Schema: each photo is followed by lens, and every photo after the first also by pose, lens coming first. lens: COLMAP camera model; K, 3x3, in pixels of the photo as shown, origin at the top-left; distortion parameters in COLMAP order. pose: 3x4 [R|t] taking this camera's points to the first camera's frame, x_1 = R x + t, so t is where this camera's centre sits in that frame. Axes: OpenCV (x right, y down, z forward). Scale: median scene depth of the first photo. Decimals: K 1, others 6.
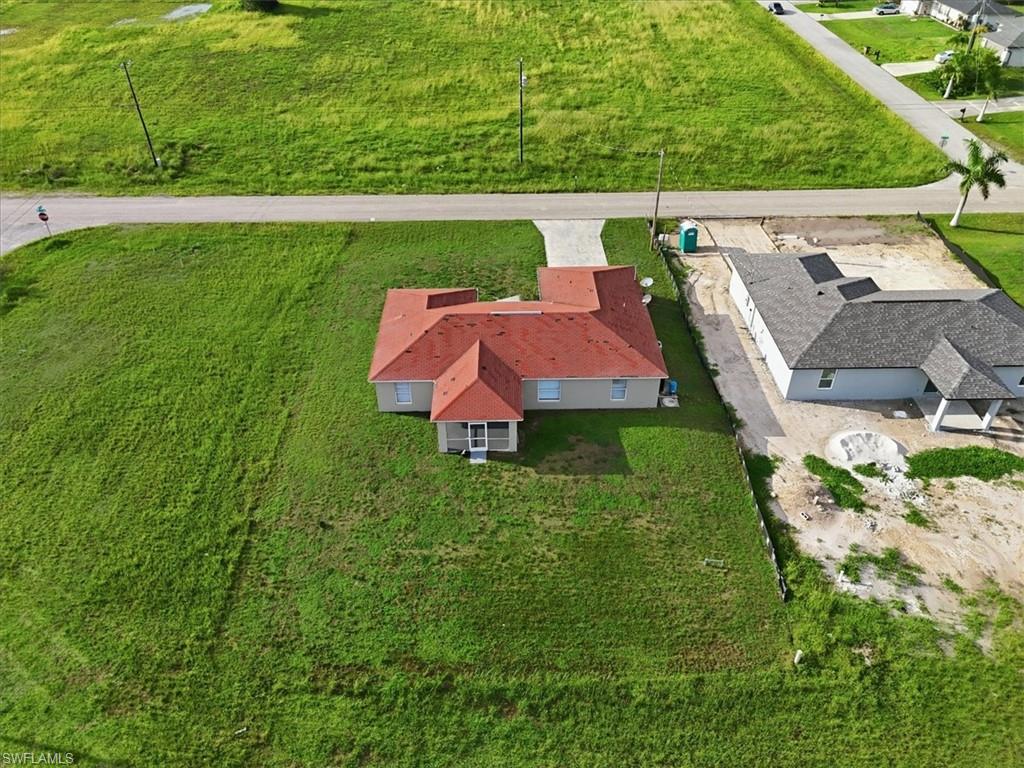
lens RADIAL K [[756.3, 0, 512.0], [0, 756.3, 384.0], [0, 0, 1]] dist [0.048829, -0.037363]
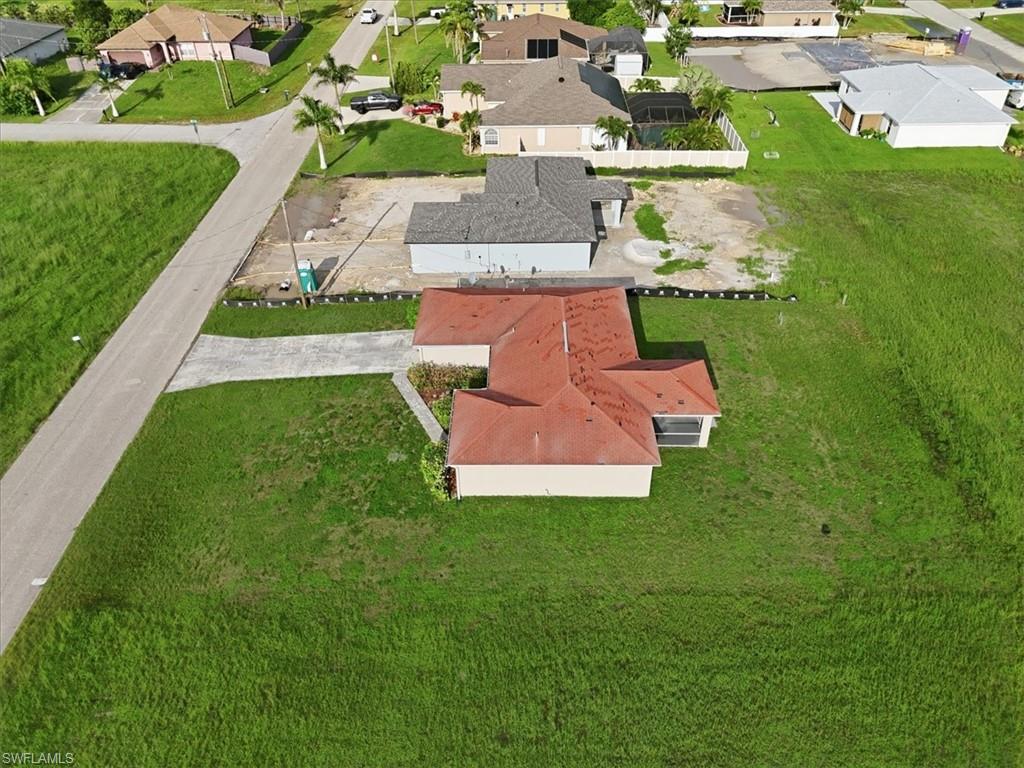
lens RADIAL K [[756.3, 0, 512.0], [0, 756.3, 384.0], [0, 0, 1]] dist [0.048829, -0.037363]
pose [[0.026912, -0.604845, 0.795889, -0.851630], [0.608070, 0.641842, 0.467214, -0.585896], [-0.793427, 0.471383, 0.385061, 0.788851]]
